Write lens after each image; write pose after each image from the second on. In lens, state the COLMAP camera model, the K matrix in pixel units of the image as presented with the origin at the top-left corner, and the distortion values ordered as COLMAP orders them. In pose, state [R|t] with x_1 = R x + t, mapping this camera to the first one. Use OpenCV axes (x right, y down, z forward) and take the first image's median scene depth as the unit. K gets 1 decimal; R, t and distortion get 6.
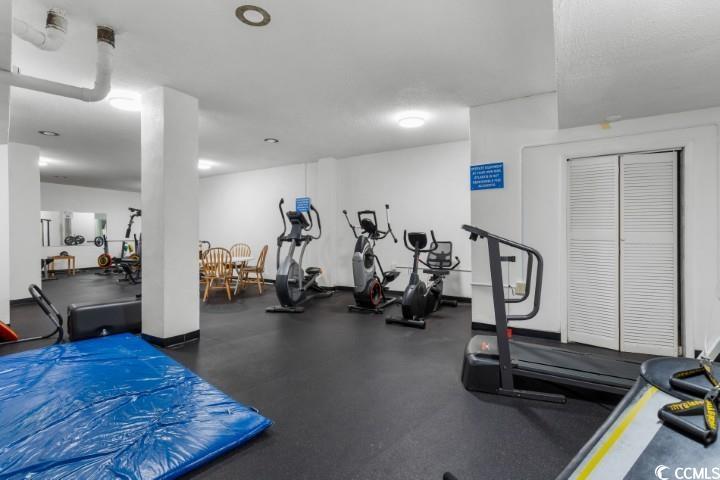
lens RADIAL K [[331.0, 0, 361.7], [0, 331.0, 233.4], [0, 0, 1]] dist [-0.001360, -0.000413]
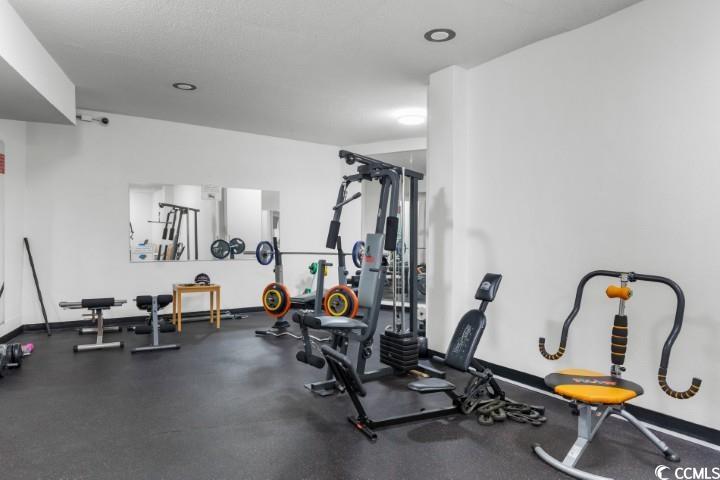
lens RADIAL K [[457.4, 0, 359.6], [0, 457.4, 240.7], [0, 0, 1]] dist [0.002453, 0.000161]
pose [[0.885487, 0.017944, -0.464317, -0.416028], [-0.015988, 0.999839, 0.008149, 0.001745], [0.464389, 0.000208, 0.885632, 0.538176]]
